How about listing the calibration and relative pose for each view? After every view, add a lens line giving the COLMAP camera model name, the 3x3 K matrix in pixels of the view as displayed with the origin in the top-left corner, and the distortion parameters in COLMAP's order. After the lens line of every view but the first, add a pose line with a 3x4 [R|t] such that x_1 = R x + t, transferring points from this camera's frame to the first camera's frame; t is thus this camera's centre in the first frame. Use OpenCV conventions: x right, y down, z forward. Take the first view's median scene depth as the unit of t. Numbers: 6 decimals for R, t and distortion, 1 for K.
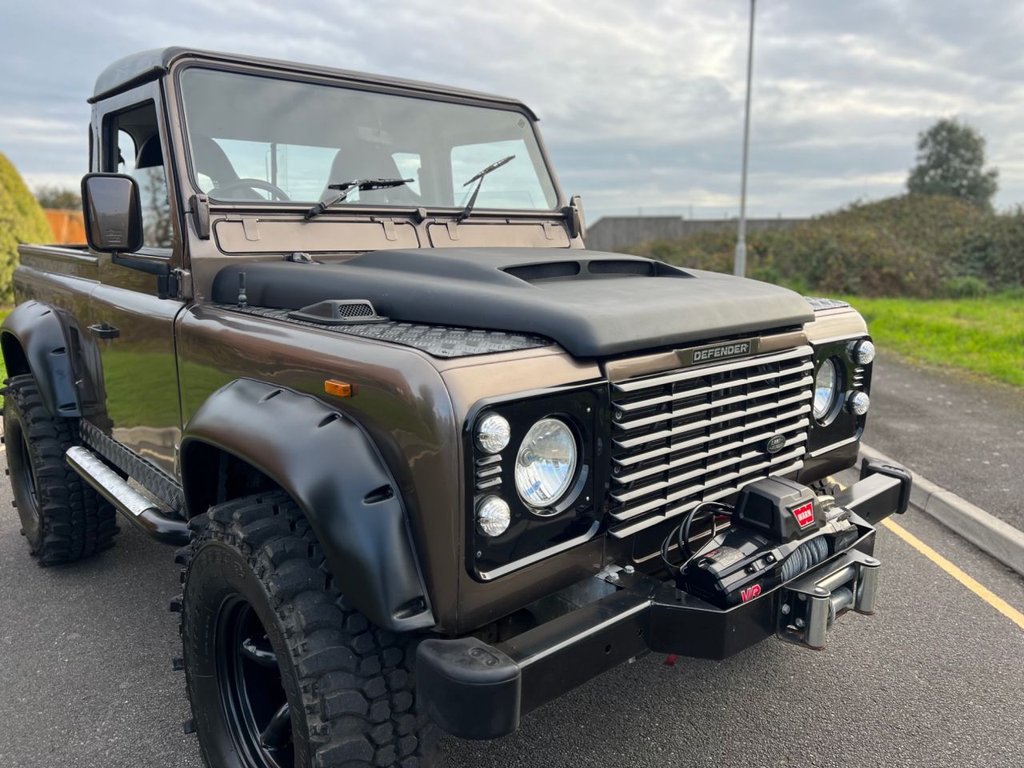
lens RADIAL K [[775.0, 0, 527.0], [0, 775.0, 384.2], [0, 0, 1]] dist [0.048419, -0.061026]
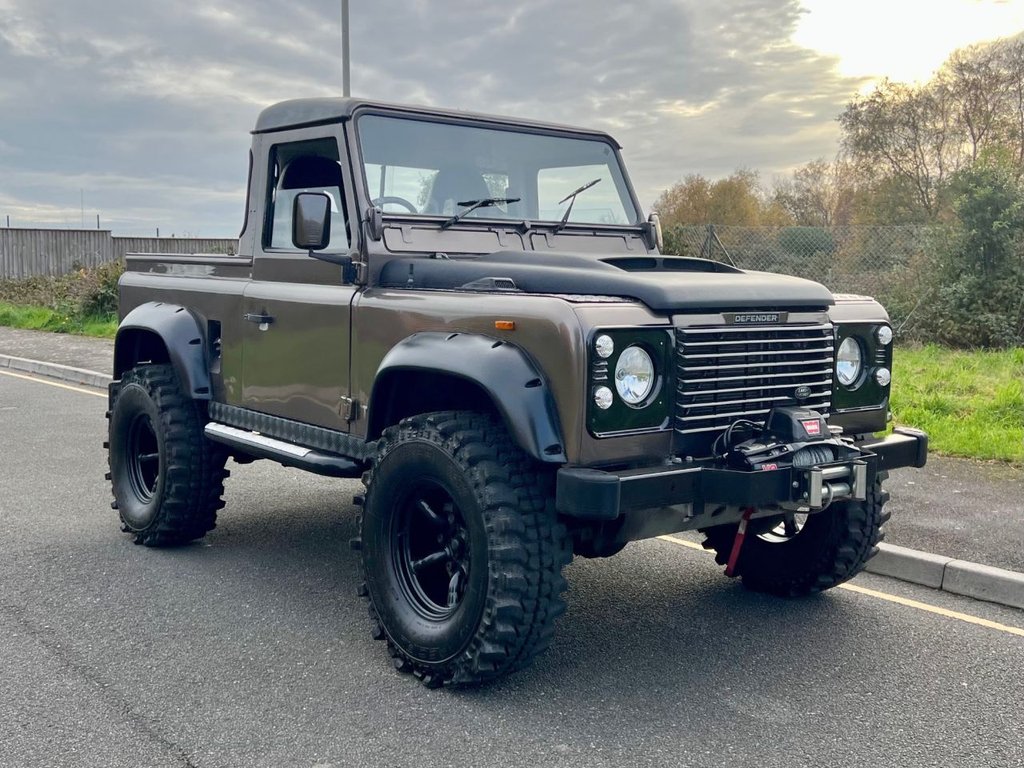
lens RADIAL K [[1197.7, 0, 515.3], [0, 1197.7, 309.3], [0, 0, 1]] dist [0.090434, -0.214341]
pose [[0.998500, 0.016137, -0.052324, -0.069945], [-0.024466, 0.986373, -0.162695, 0.287175], [0.048985, 0.163731, 0.985288, -1.102299]]
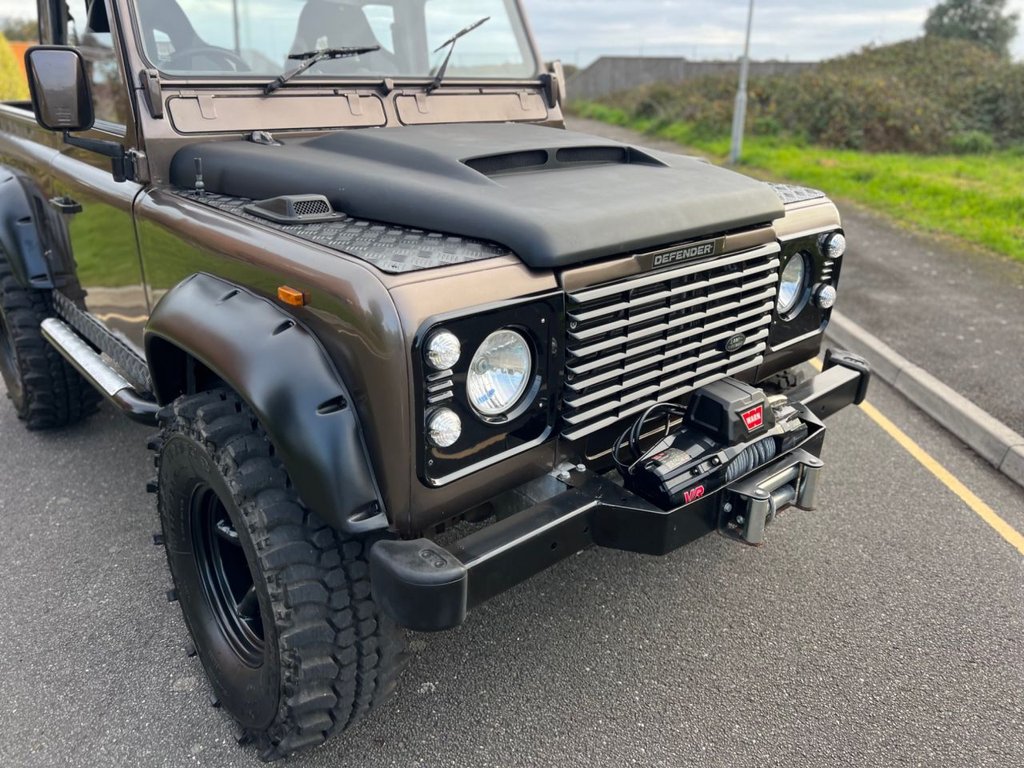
lens RADIAL K [[774.0, 0, 520.5], [0, 774.0, 369.2], [0, 0, 1]] dist [0.048854, -0.057364]
pose [[0.999886, 0.014934, 0.002056, 0.039269], [-0.015063, 0.984193, 0.176457, -0.063707], [0.000612, -0.176467, 0.984306, -0.000256]]
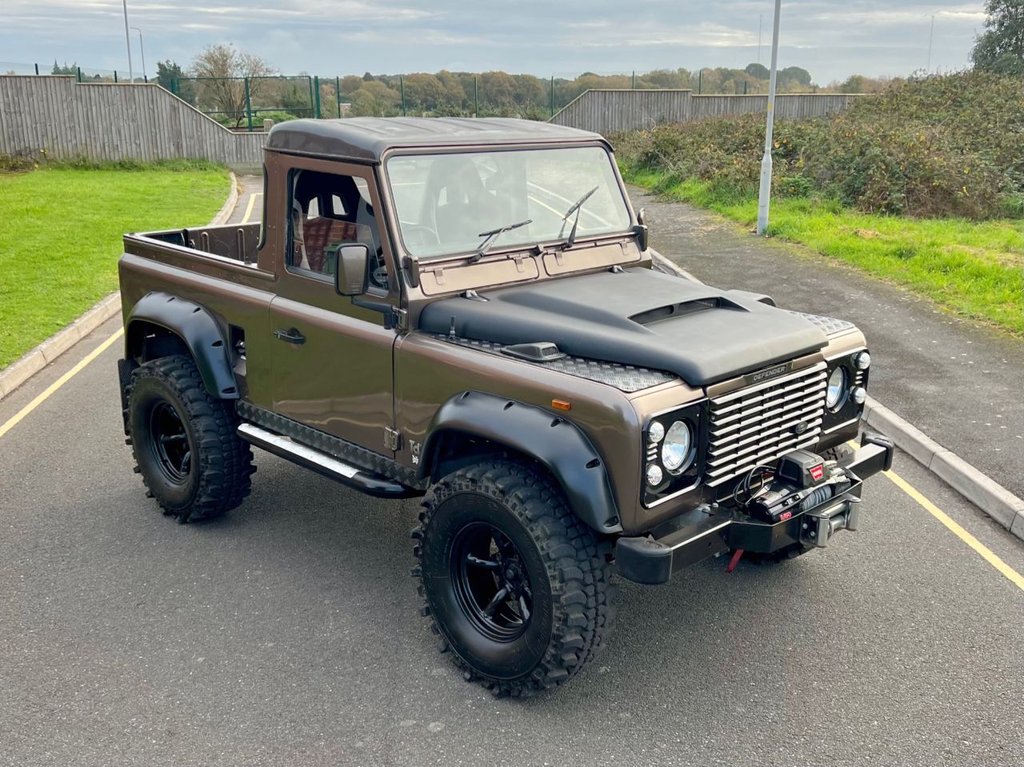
lens RADIAL K [[1122.7, 0, 530.2], [0, 1122.7, 381.5], [0, 0, 1]] dist [0.106270, -0.233152]
pose [[0.997427, -0.004457, 0.071553, -0.382501], [-0.001394, 0.996672, 0.081510, -0.198812], [-0.071679, -0.081400, 0.994101, -1.197845]]
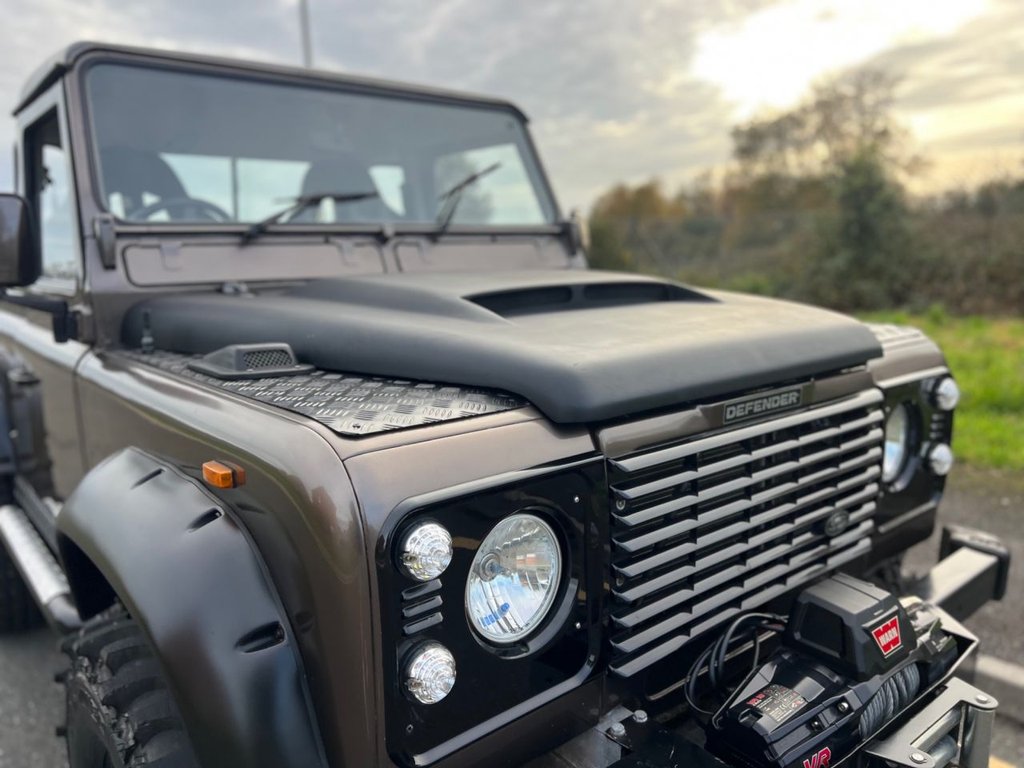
lens RADIAL K [[775.4, 0, 506.5], [0, 775.4, 386.3], [0, 0, 1]] dist [0.007266, -0.001241]
pose [[0.998537, -0.015590, -0.051773, 0.043144], [0.014319, 0.999589, -0.024828, -0.040941], [0.052138, 0.024050, 0.998350, 0.236248]]
